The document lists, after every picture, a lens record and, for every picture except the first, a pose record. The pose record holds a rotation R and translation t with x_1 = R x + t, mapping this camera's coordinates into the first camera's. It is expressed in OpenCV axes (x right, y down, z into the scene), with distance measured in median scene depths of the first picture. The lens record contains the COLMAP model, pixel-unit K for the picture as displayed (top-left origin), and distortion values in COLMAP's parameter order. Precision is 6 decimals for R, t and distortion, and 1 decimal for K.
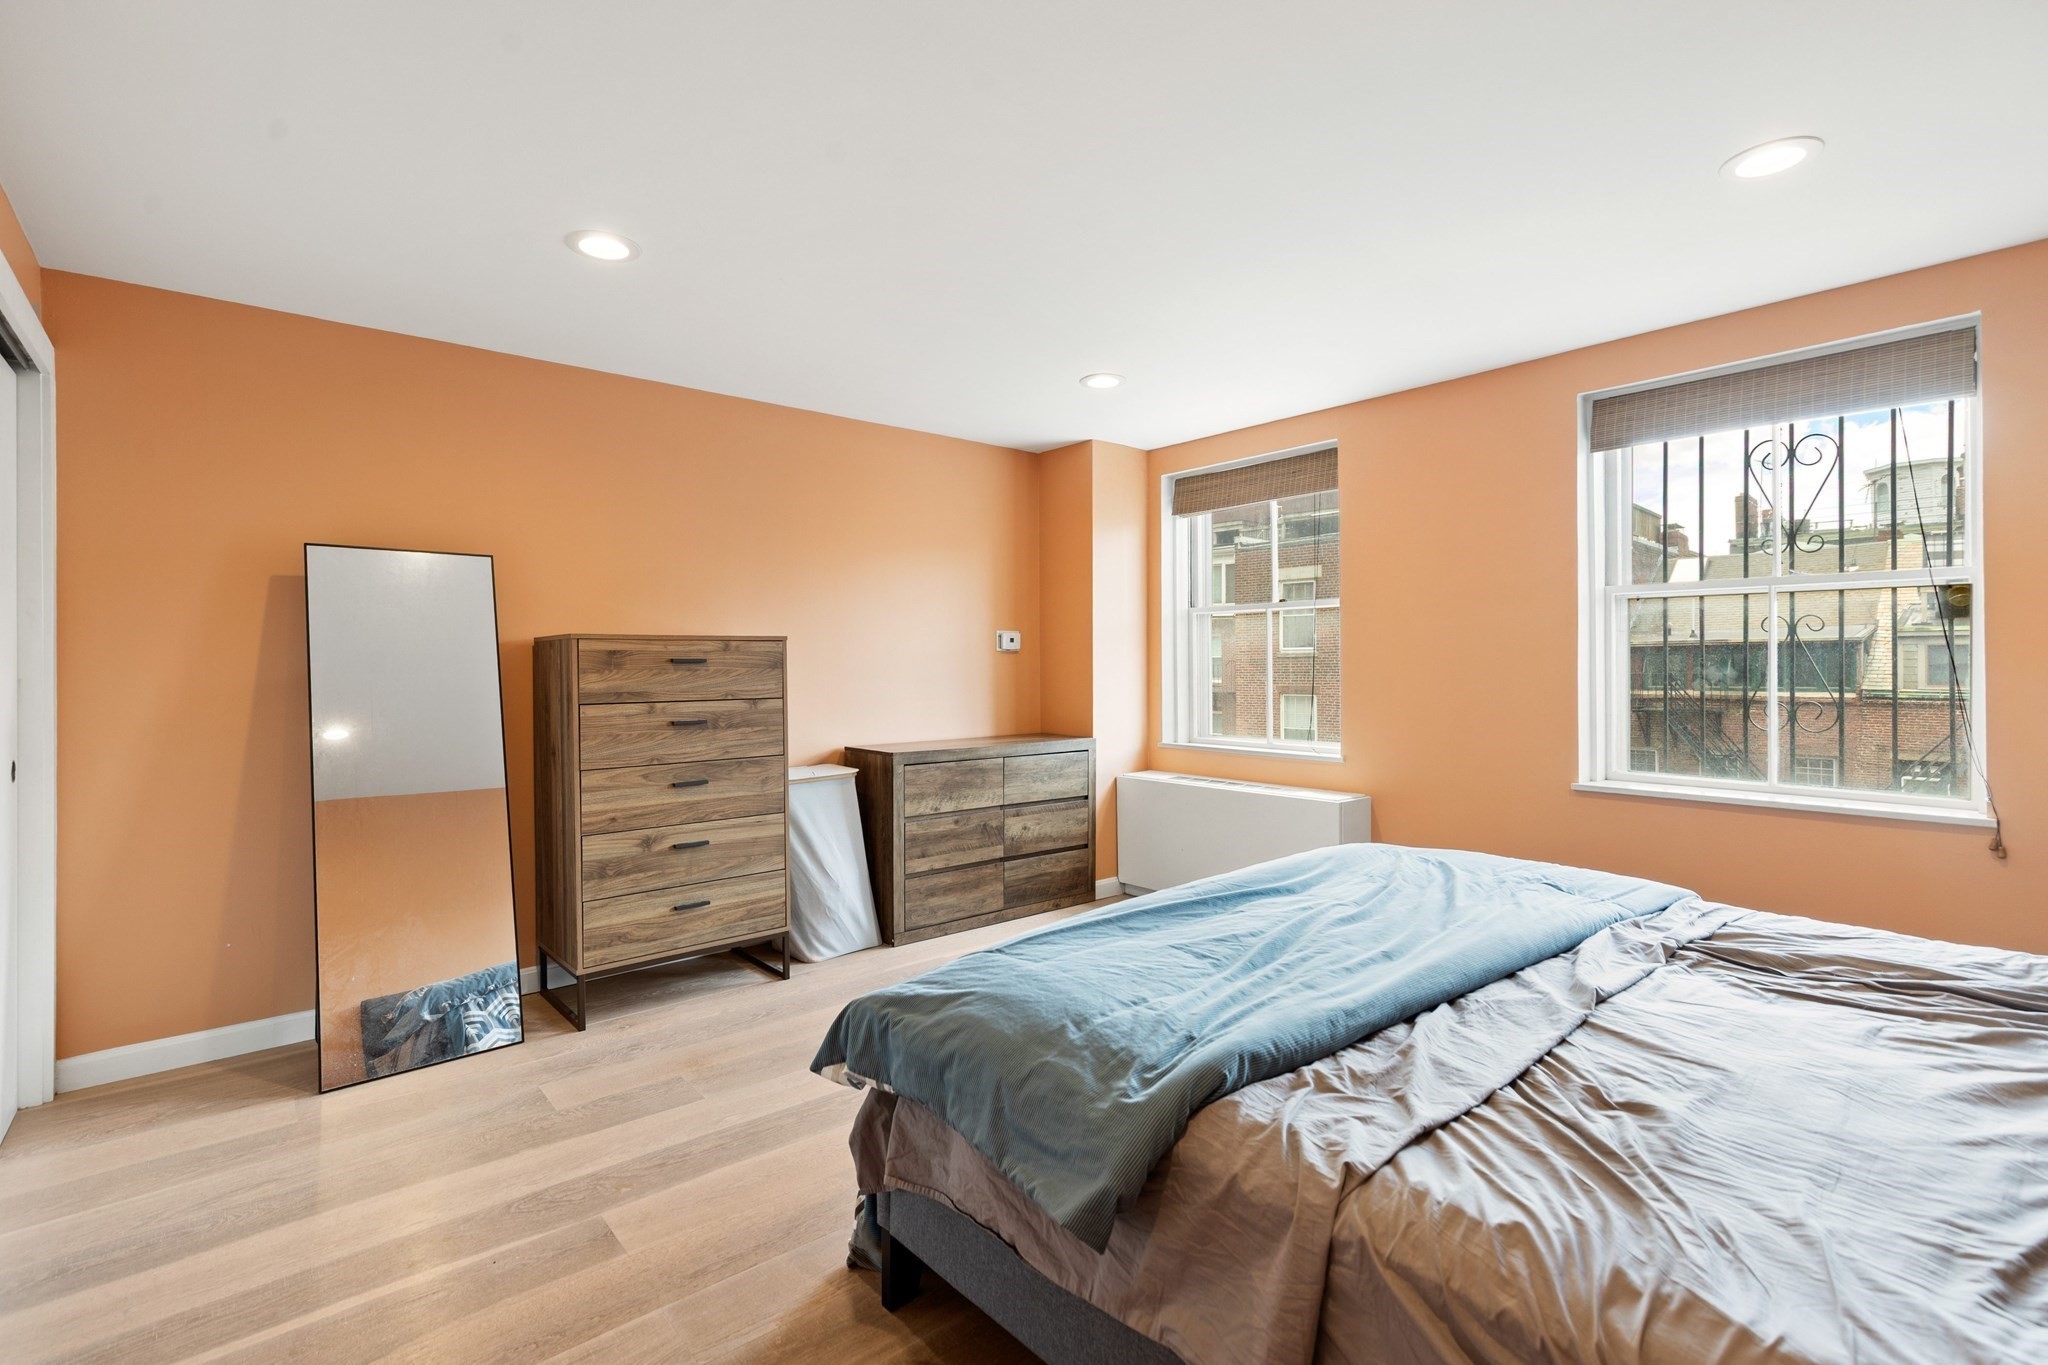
lens RADIAL K [[942.6, 0, 1013.7], [0, 942.6, 660.9], [0, 0, 1]] dist [0.006192, -0.000335]
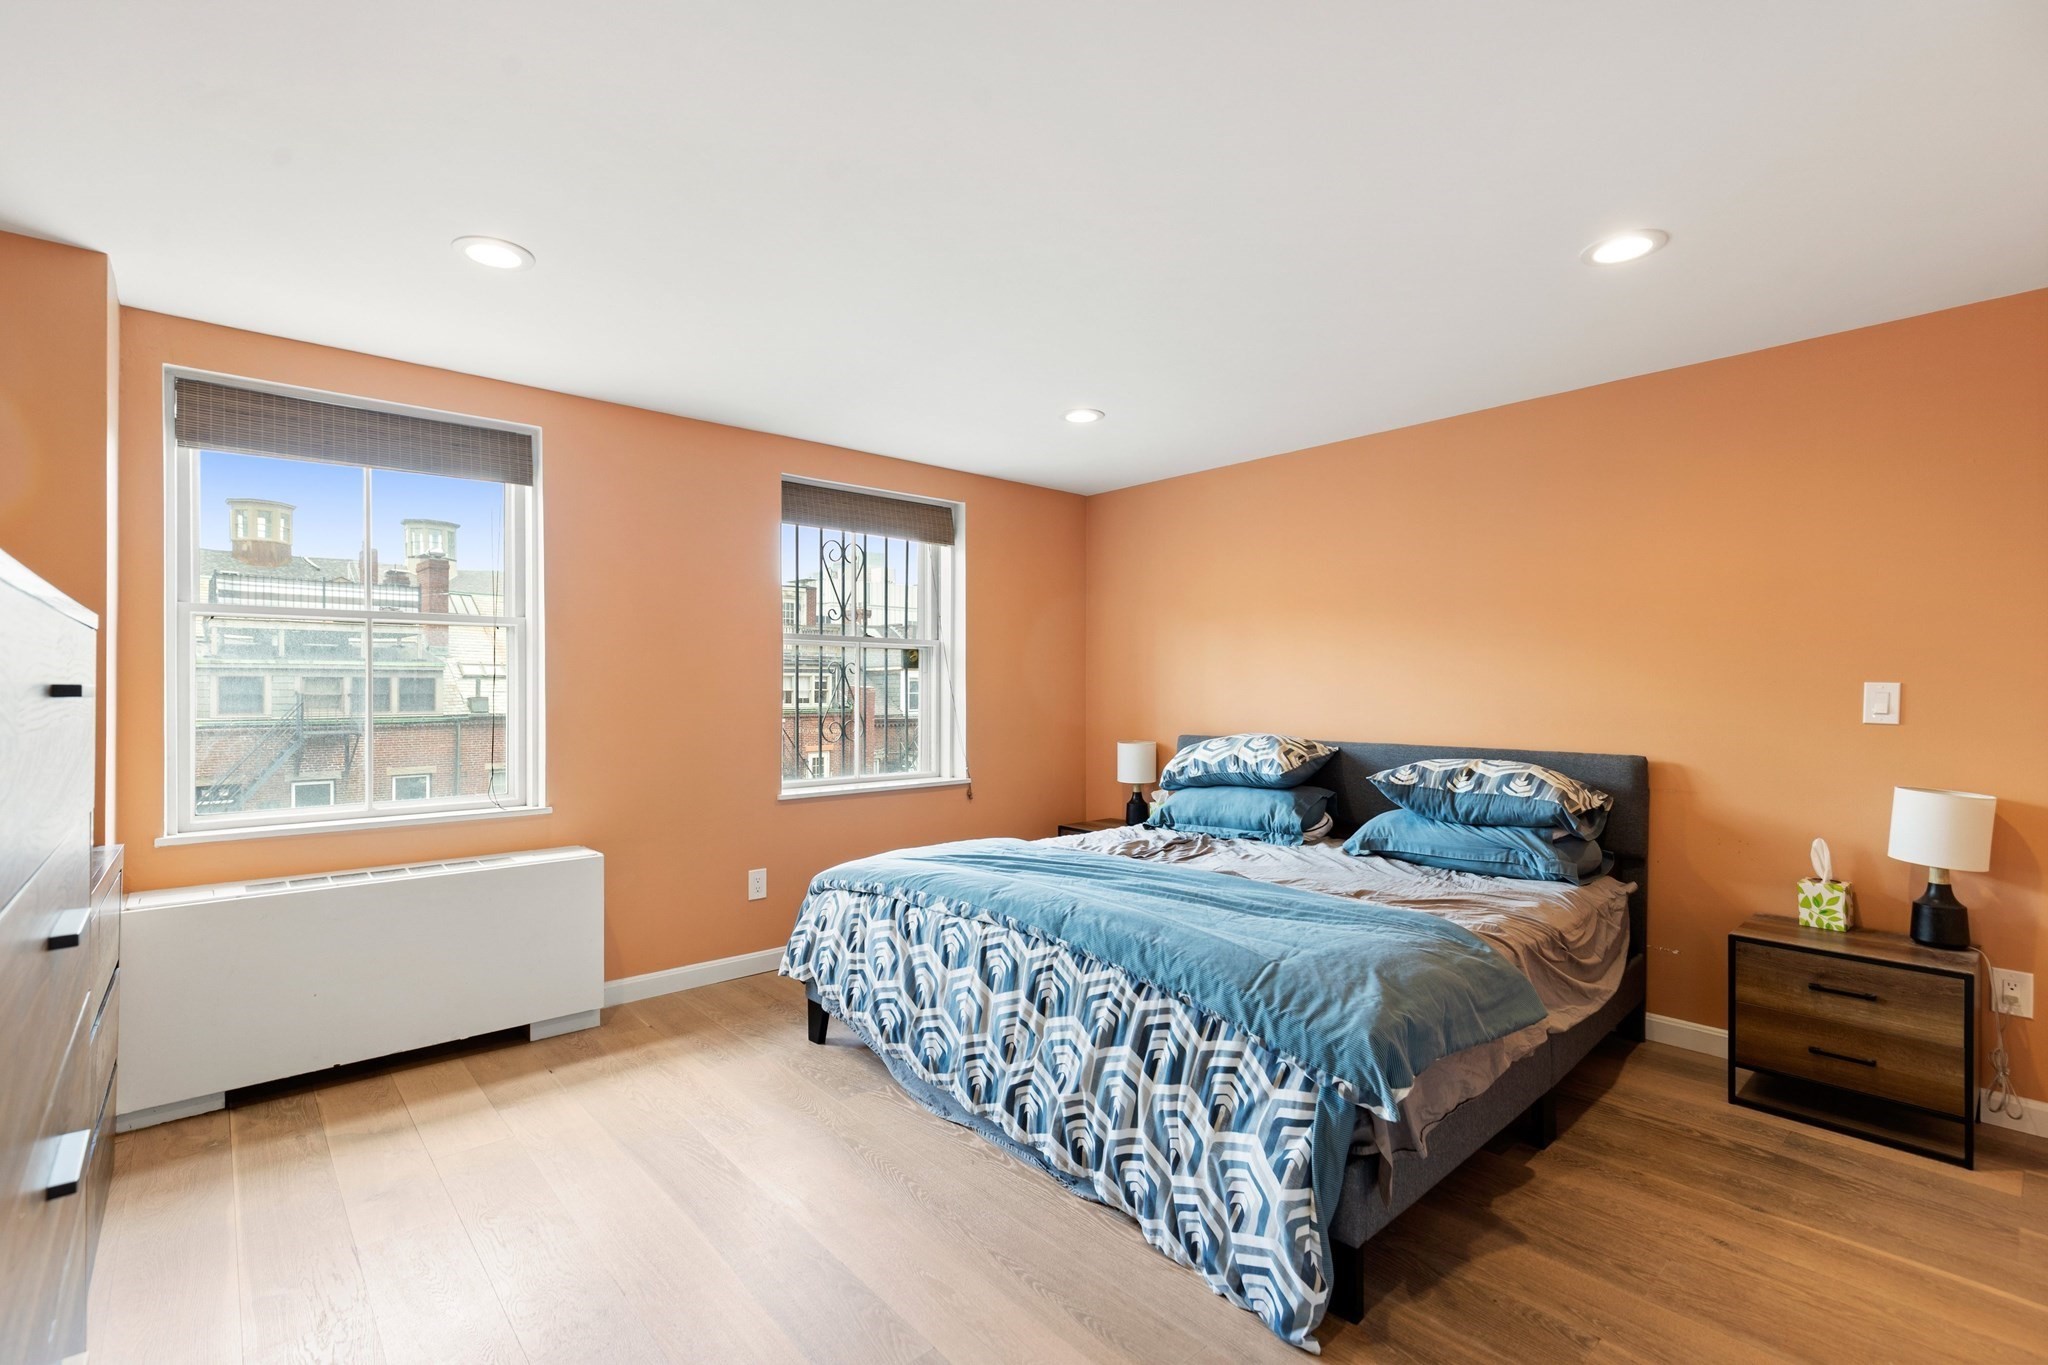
lens RADIAL K [[925.3, 0, 1025.1], [0, 925.3, 694.9], [0, 0, 1]] dist [0.010191, -0.000134]
pose [[-0.027454, -0.003021, 0.999619, -0.574579], [-0.000774, 0.999995, 0.003001, -0.002597], [-0.999623, -0.000691, -0.027456, 0.697496]]
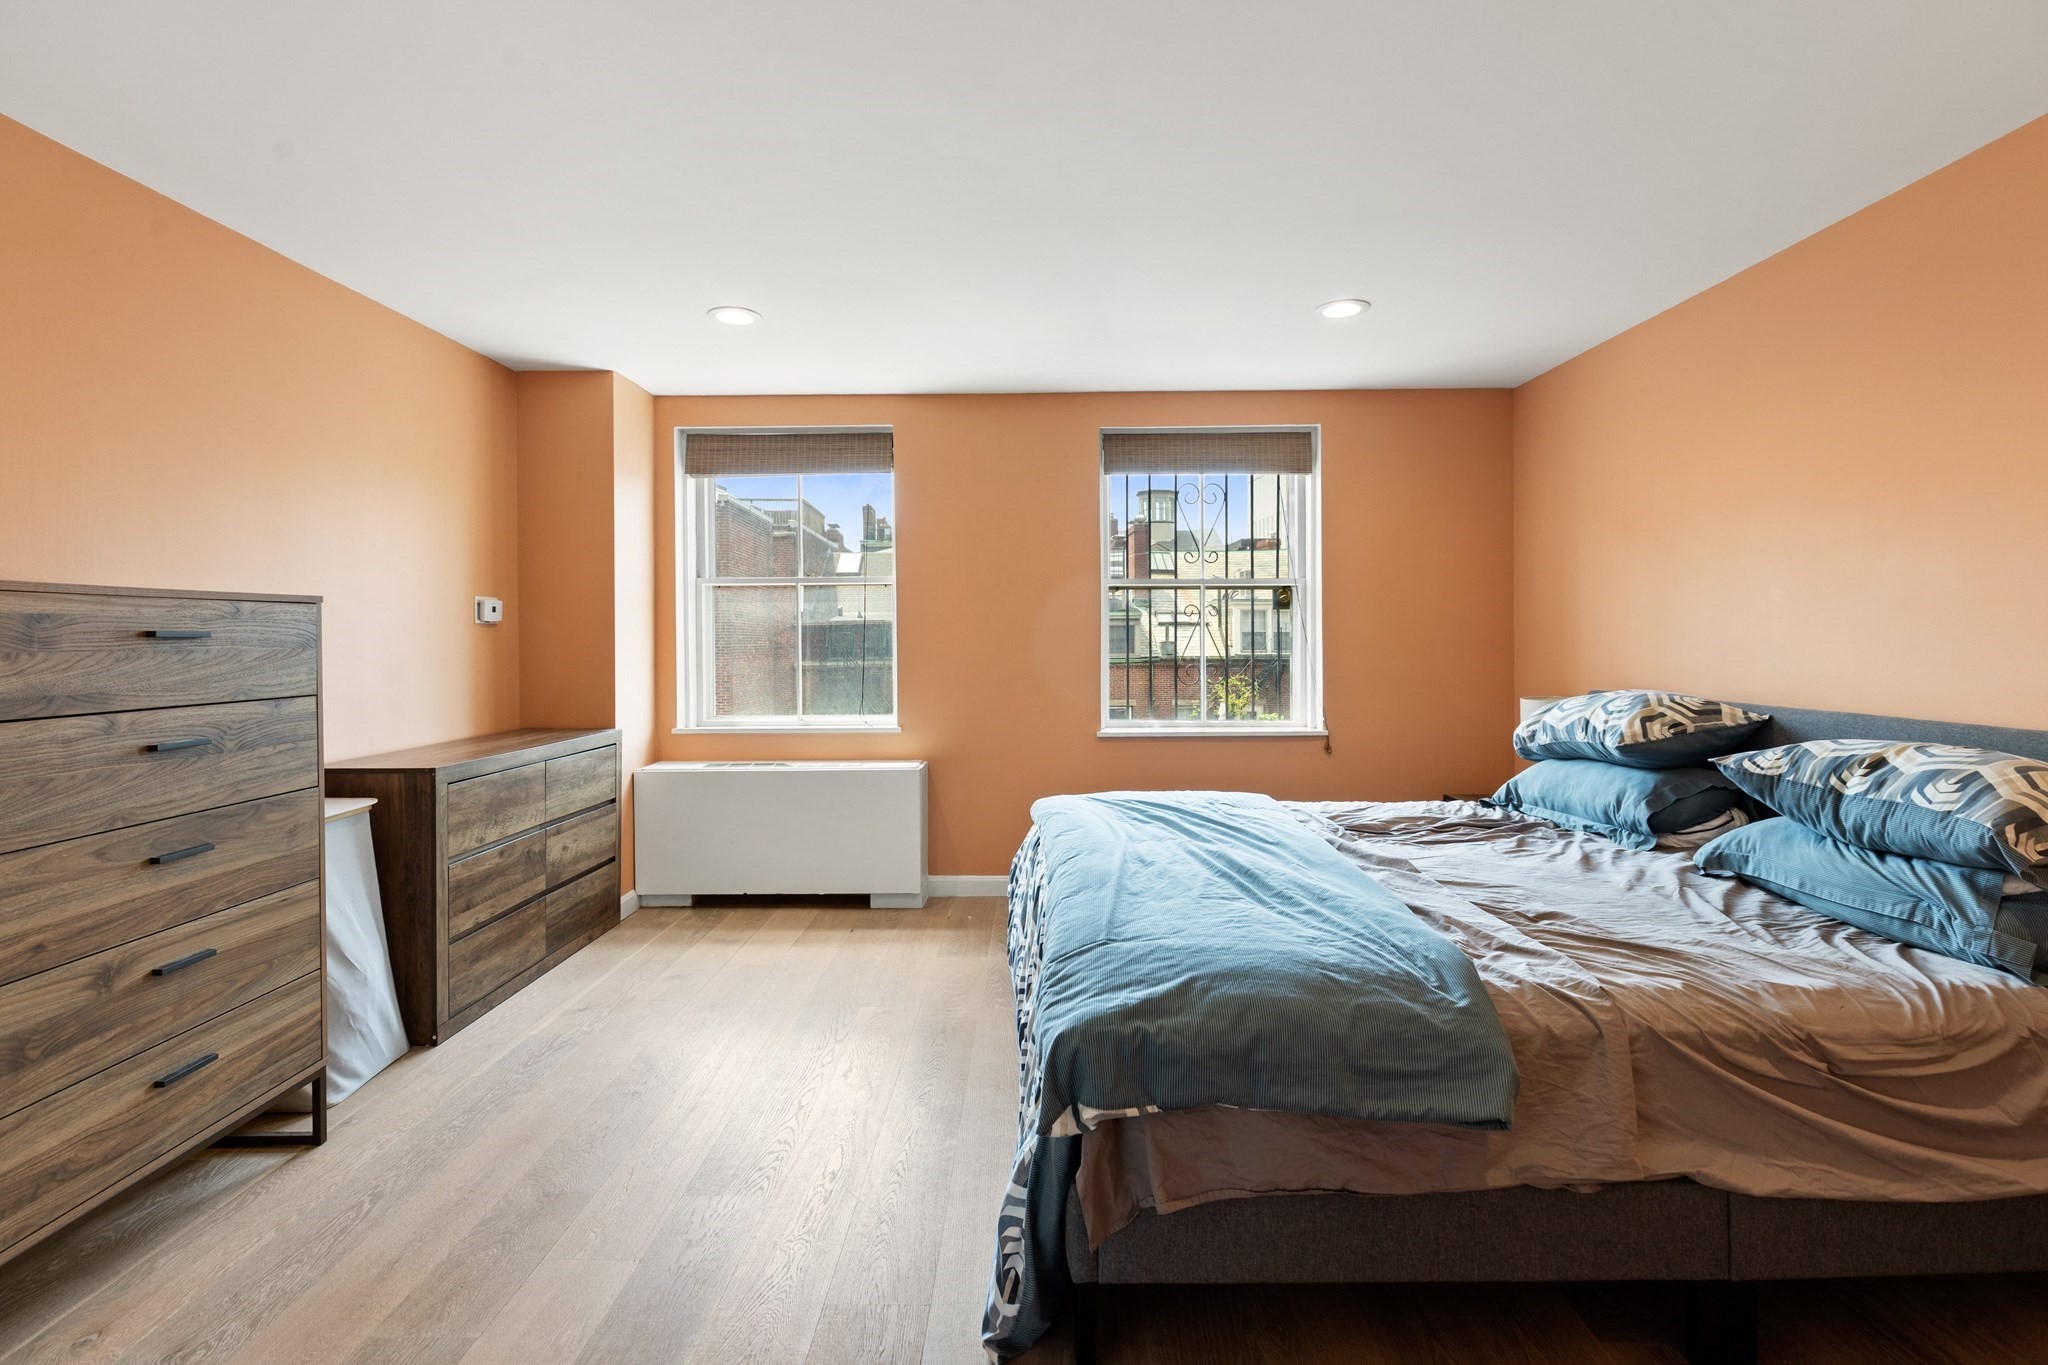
lens RADIAL K [[942.3, 0, 1029.1], [0, 942.3, 644.6], [0, 0, 1]] dist [0.006023, -0.000788]
pose [[0.648913, -0.005820, 0.760840, -0.419392], [0.000645, 0.999975, 0.007100, 0.001889], [-0.760862, -0.004117, 0.648900, 0.239796]]
